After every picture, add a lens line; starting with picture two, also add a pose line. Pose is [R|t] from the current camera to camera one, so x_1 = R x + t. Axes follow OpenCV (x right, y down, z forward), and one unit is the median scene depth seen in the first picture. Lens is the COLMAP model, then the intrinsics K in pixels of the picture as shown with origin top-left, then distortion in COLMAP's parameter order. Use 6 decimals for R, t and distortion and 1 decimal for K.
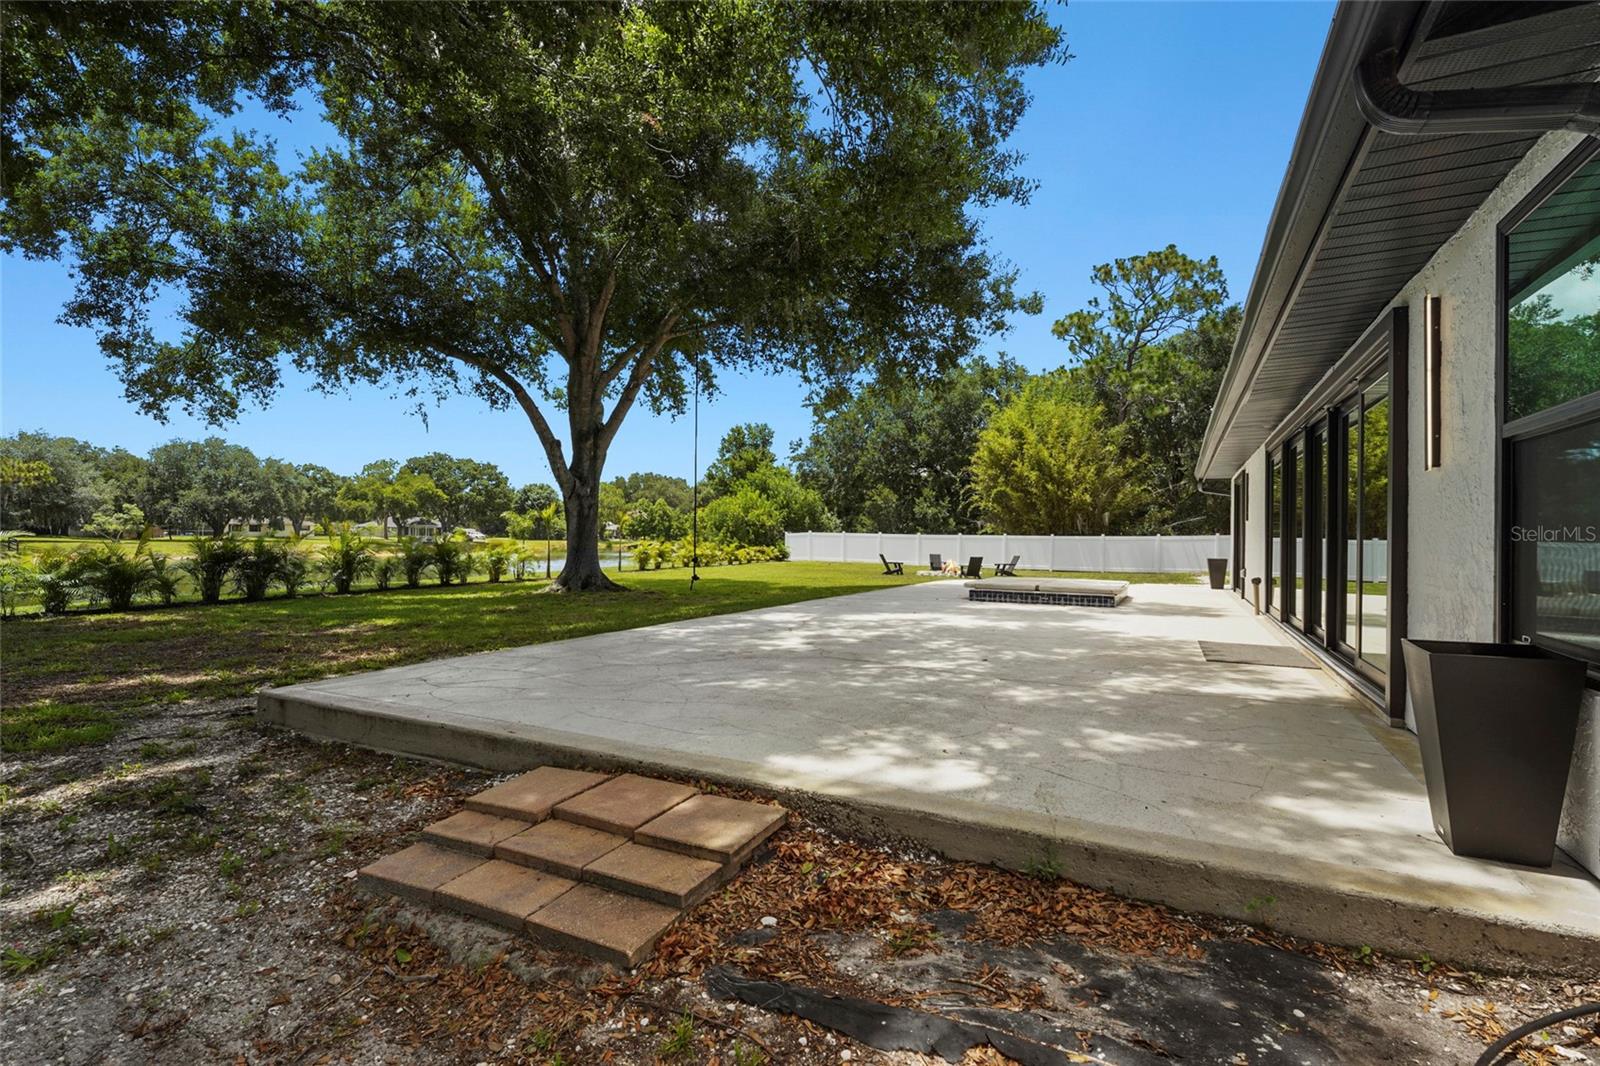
lens RADIAL K [[721.8, 0, 803.2], [0, 721.8, 531.5], [0, 0, 1]] dist [0.000262, 0.000254]
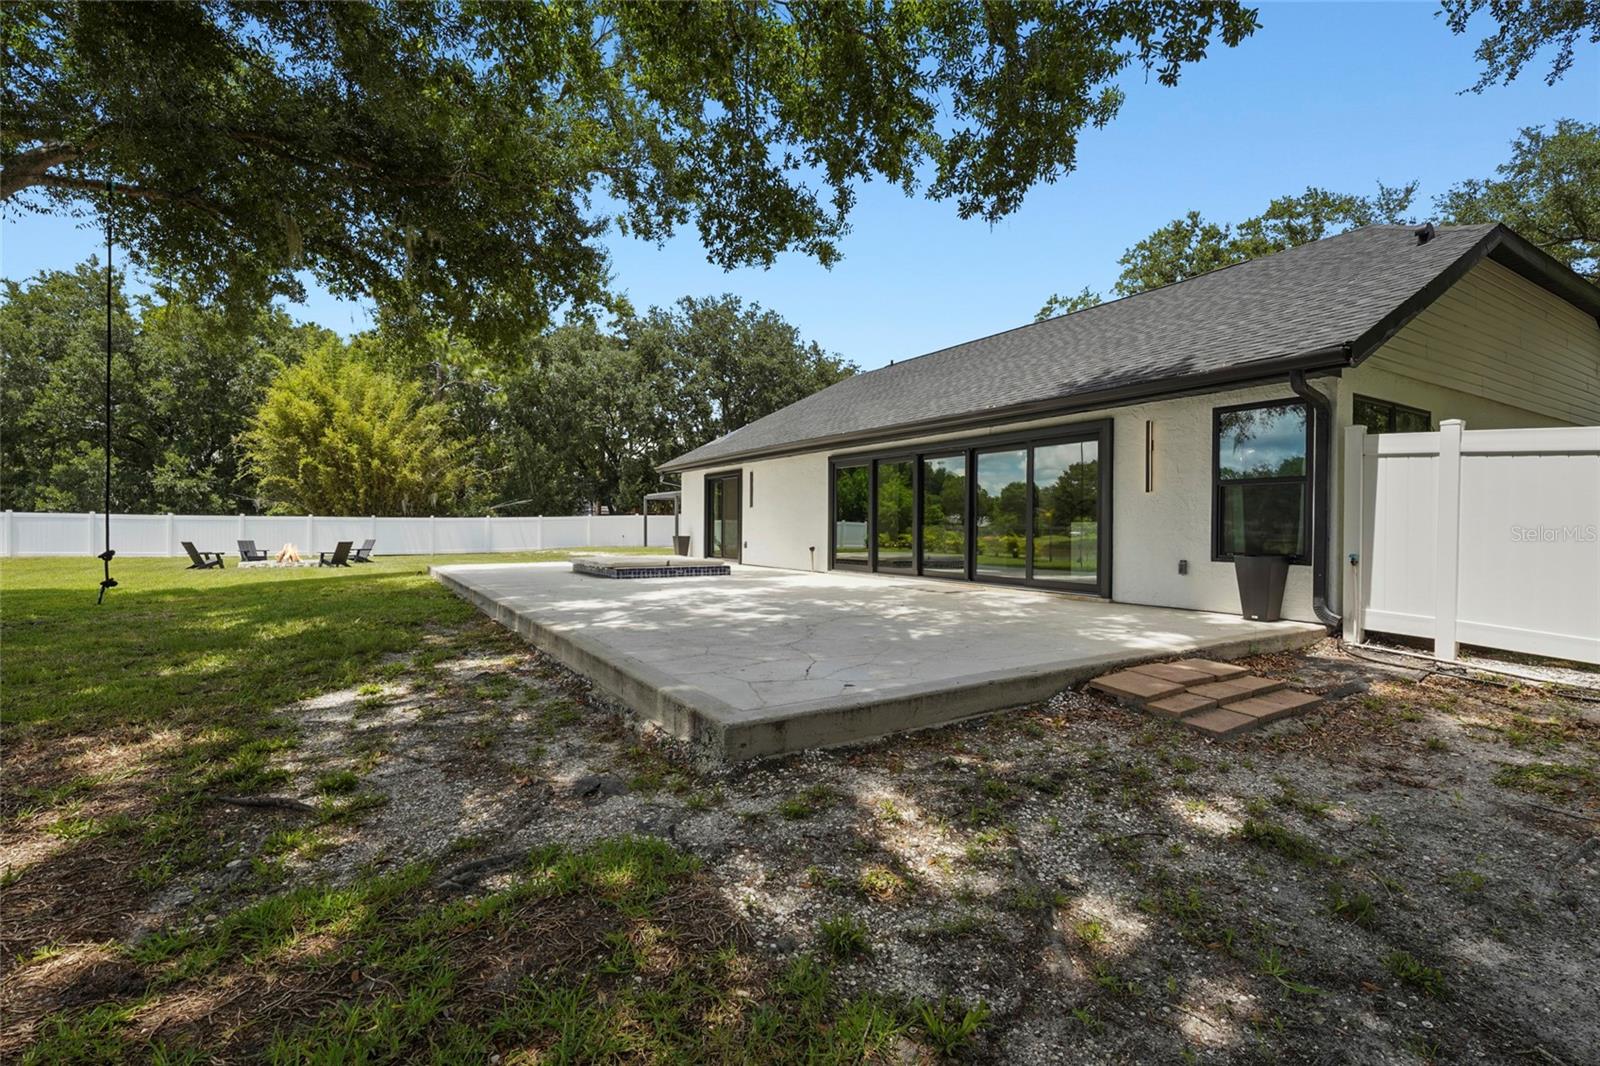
lens RADIAL K [[721.8, 0, 803.2], [0, 721.8, 531.5], [0, 0, 1]] dist [0.000262, 0.000254]
pose [[0.511730, -0.017200, 0.858974, -0.151853], [-0.005820, 0.999707, 0.023485, 0.000090], [-0.859127, -0.017017, 0.511480, 0.061541]]
